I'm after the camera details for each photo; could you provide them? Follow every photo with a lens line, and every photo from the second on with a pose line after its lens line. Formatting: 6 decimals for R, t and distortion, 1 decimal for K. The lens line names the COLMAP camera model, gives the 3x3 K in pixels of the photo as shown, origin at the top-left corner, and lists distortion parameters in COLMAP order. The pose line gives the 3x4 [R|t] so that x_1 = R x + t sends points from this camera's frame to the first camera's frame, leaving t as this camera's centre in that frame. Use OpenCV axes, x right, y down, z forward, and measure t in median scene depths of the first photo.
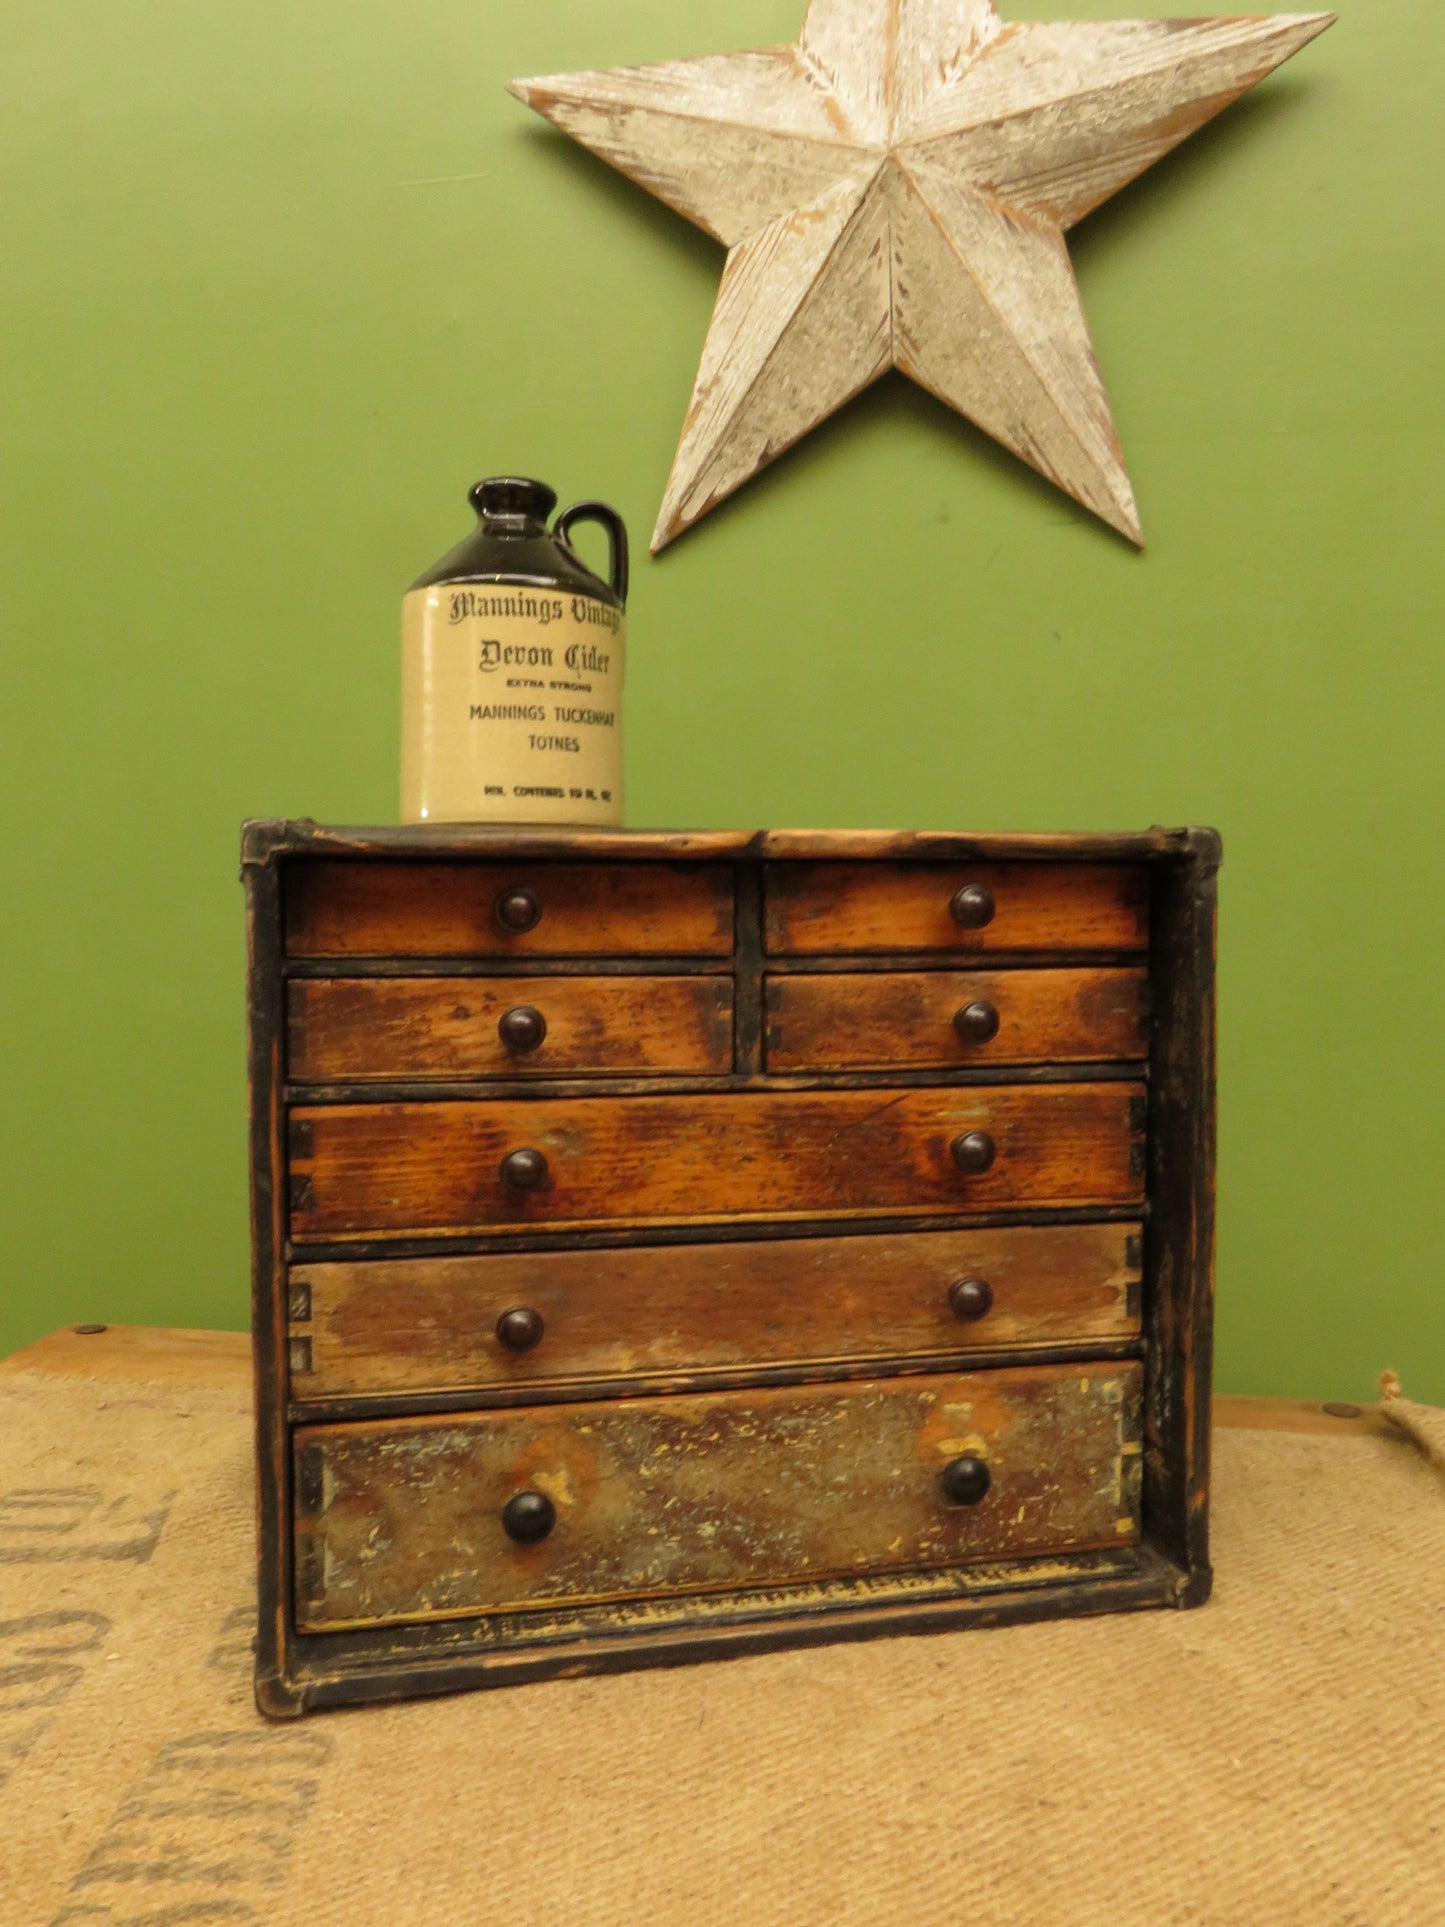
lens RADIAL K [[1435.6, 0, 713.7], [0, 1435.6, 928.0], [0, 0, 1]] dist [-0.073958, 0.010638]
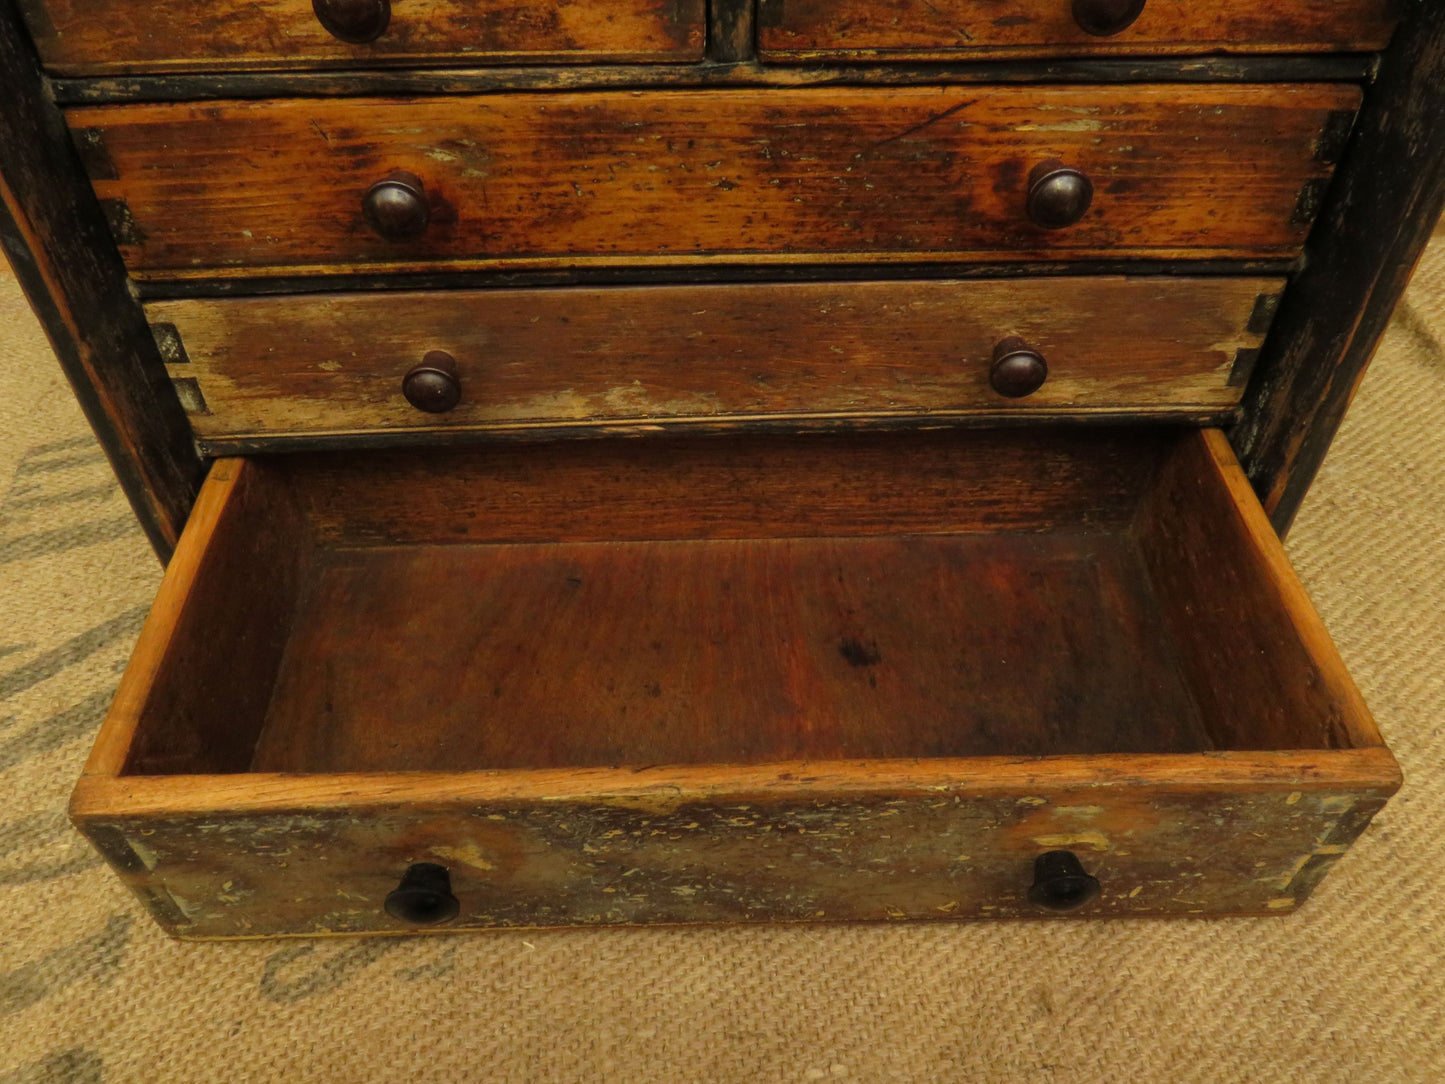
lens RADIAL K [[1133.0, 0, 724.7], [0, 1133.0, 564.0], [0, 0, 1]] dist [-0.038896, 0.021678]
pose [[0.984032, 0.126979, -0.124731, 0.117198], [-0.005529, 0.722234, 0.691627, -0.090702], [0.177907, -0.679893, 0.711403, 0.479369]]
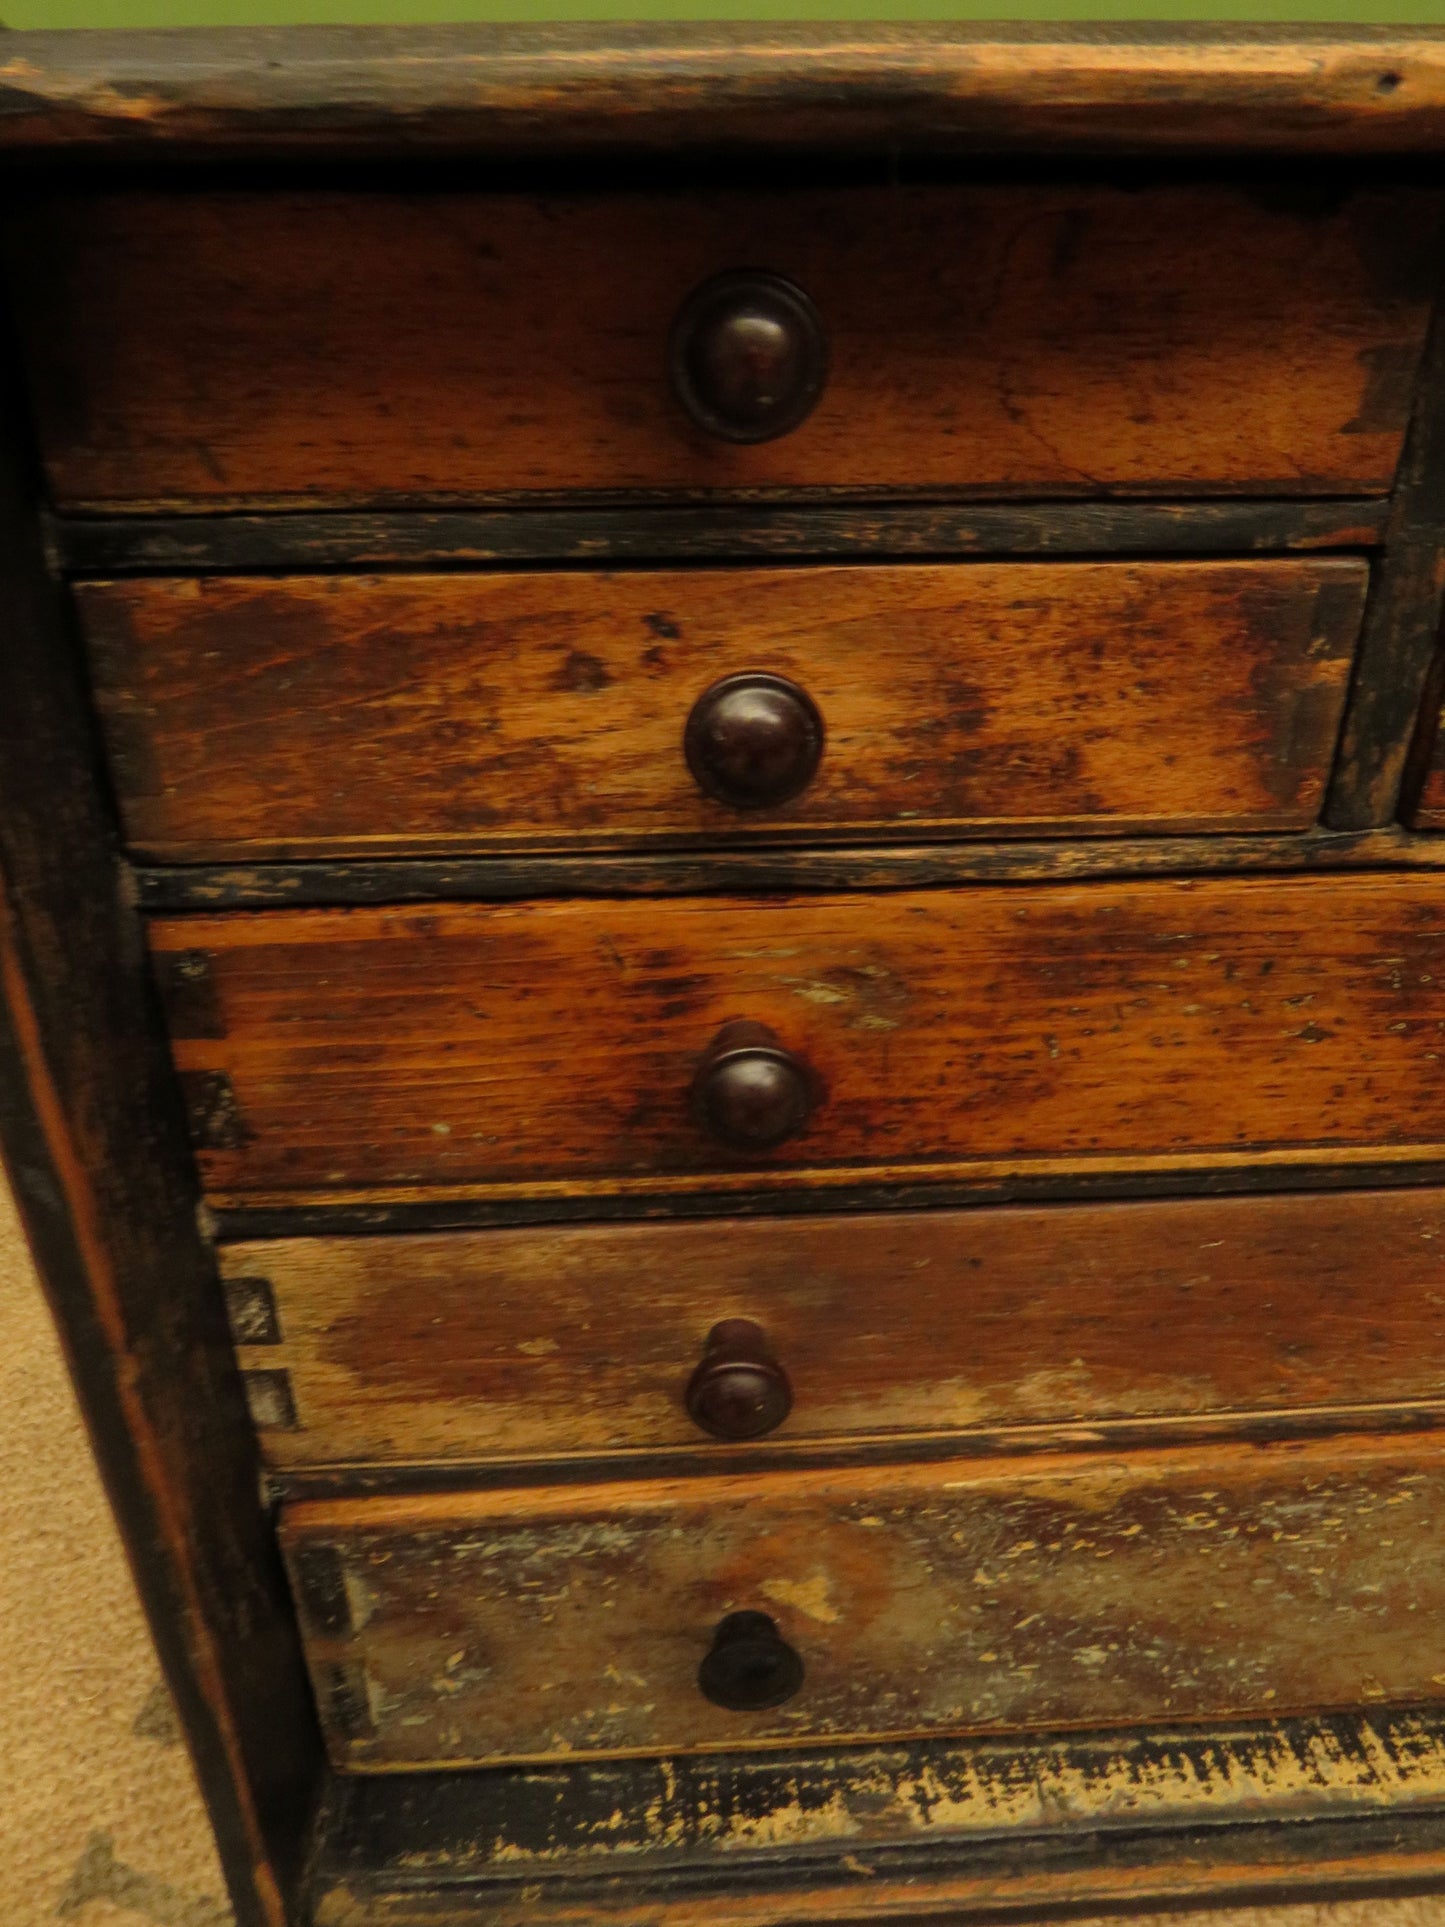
lens RADIAL K [[1370.0, 0, 703.8], [0, 1370.0, 961.5], [0, 0, 1]] dist [-0.045326, 0.032081]
pose [[0.985663, 0.069735, -0.153643, -0.087433], [0.004852, 0.898503, 0.438941, -0.022634], [0.168658, -0.433394, 0.885282, 0.654867]]
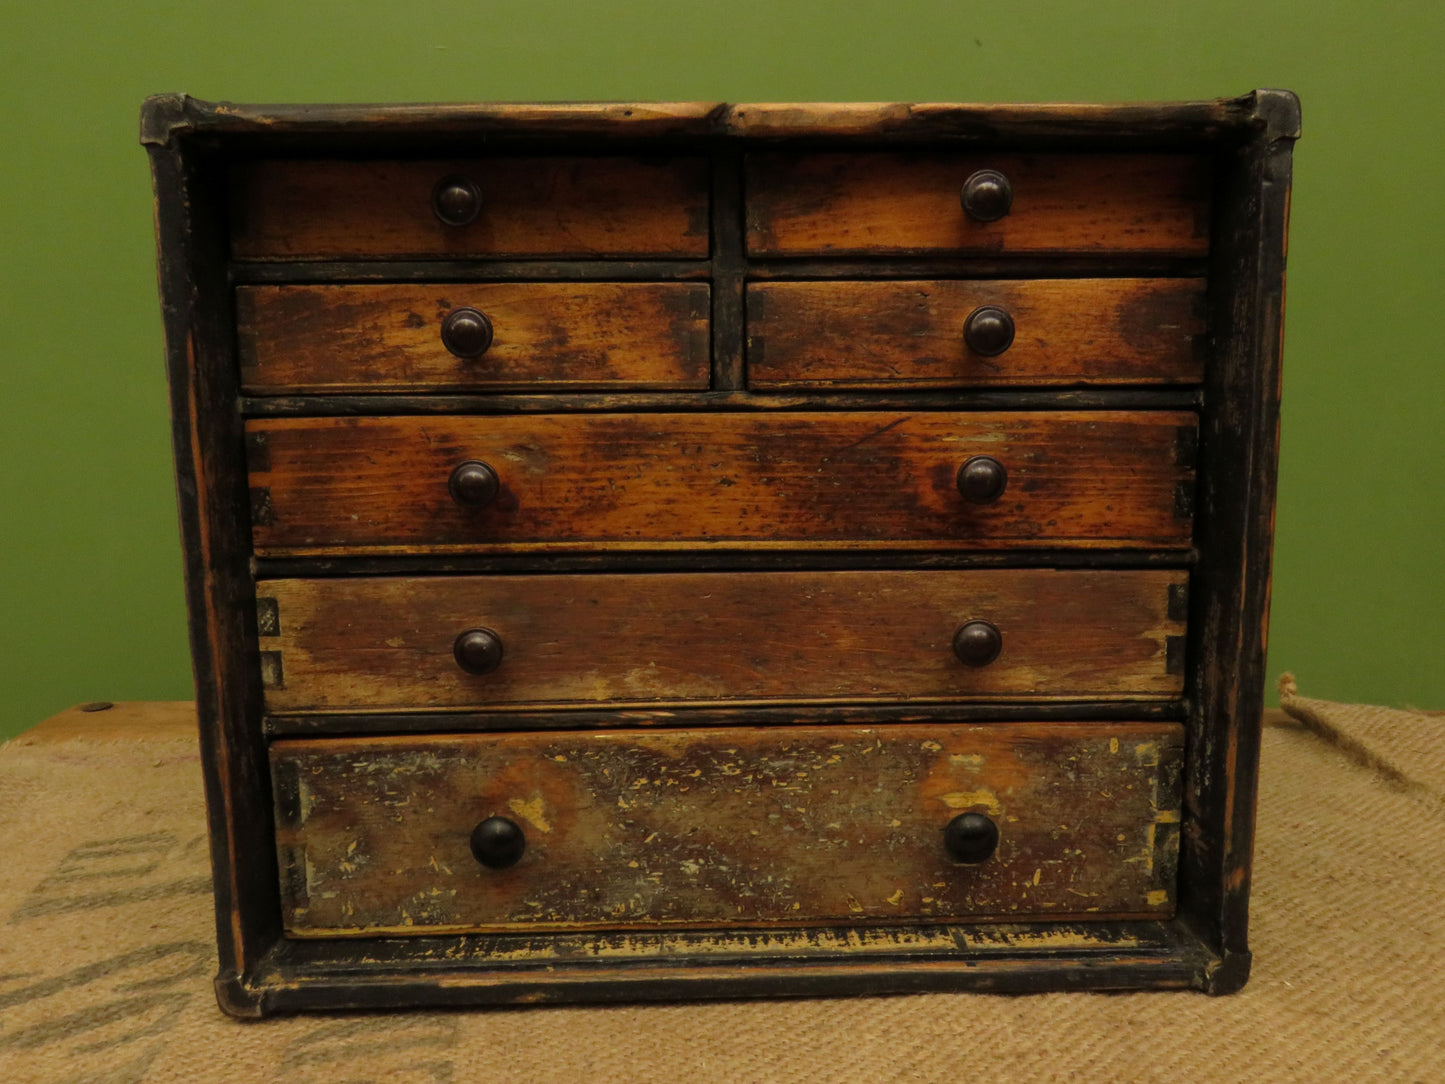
lens RADIAL K [[1133.0, 0, 730.6], [0, 1133.0, 558.1], [0, 0, 1]] dist [-0.038896, 0.021678]
pose [[0.980430, 0.018445, -0.196001, 0.172375], [0.007535, 0.991356, 0.130984, 0.114875], [0.196723, -0.129897, 0.971816, 0.283802]]
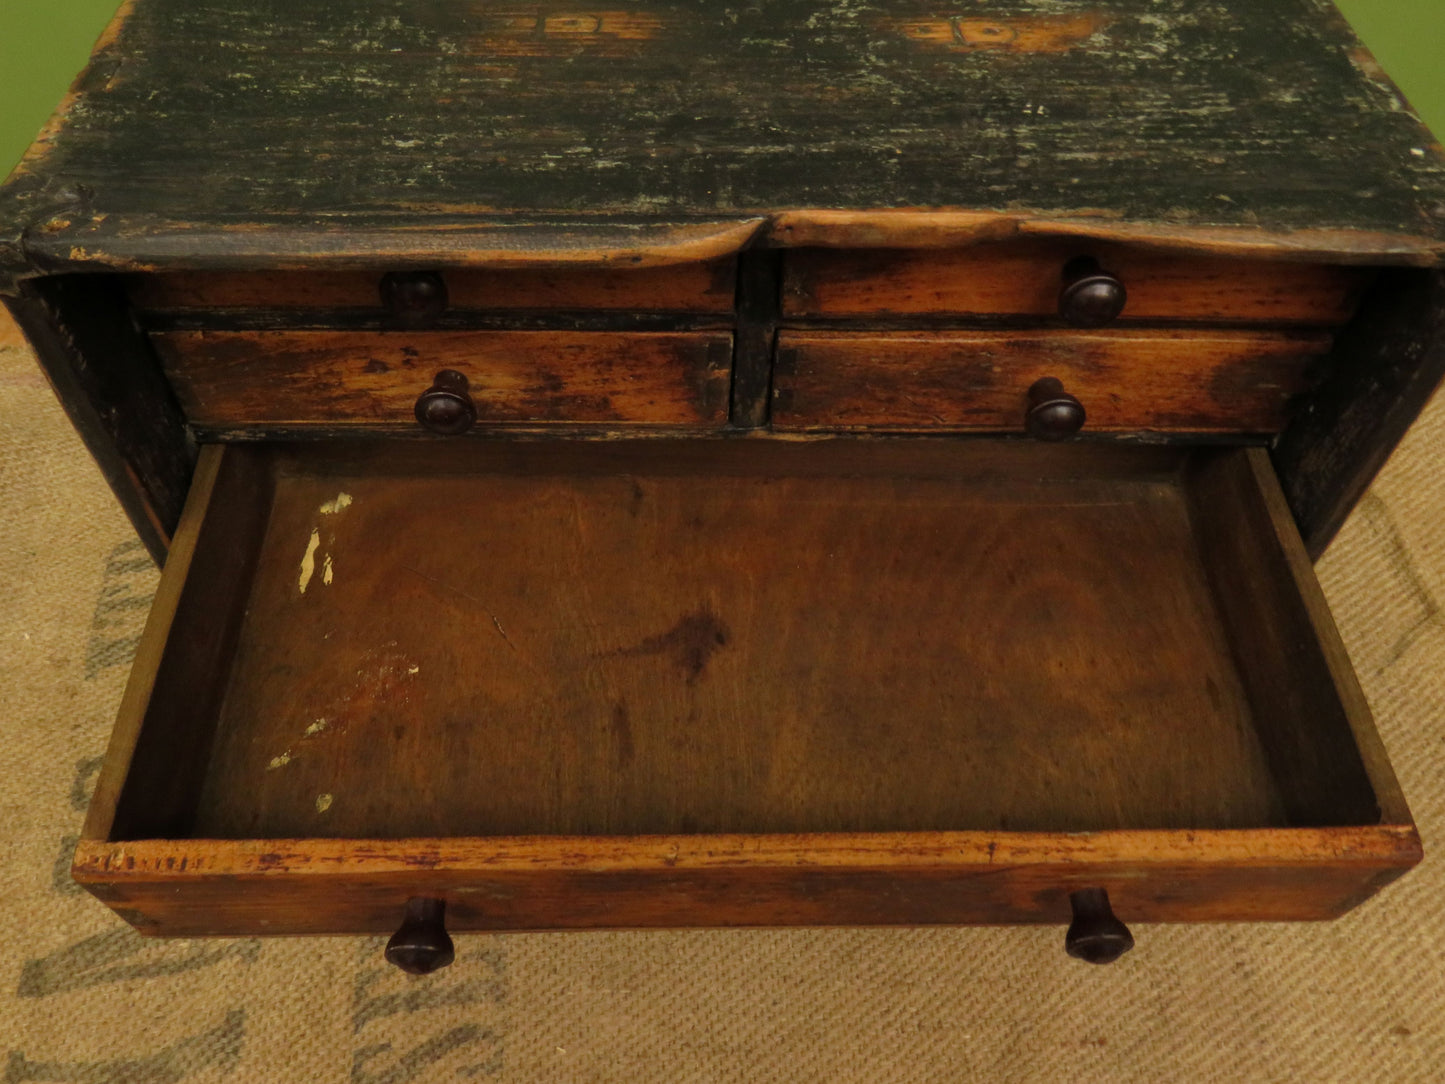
lens RADIAL K [[1133.0, 0, 726.7], [0, 1133.0, 560.1], [0, 0, 1]] dist [-0.038896, 0.021678]
pose [[0.979039, 0.178162, -0.098698, 0.089910], [-0.037196, 0.632841, 0.773388, -0.348673], [0.200248, -0.753506, 0.626203, 0.548667]]
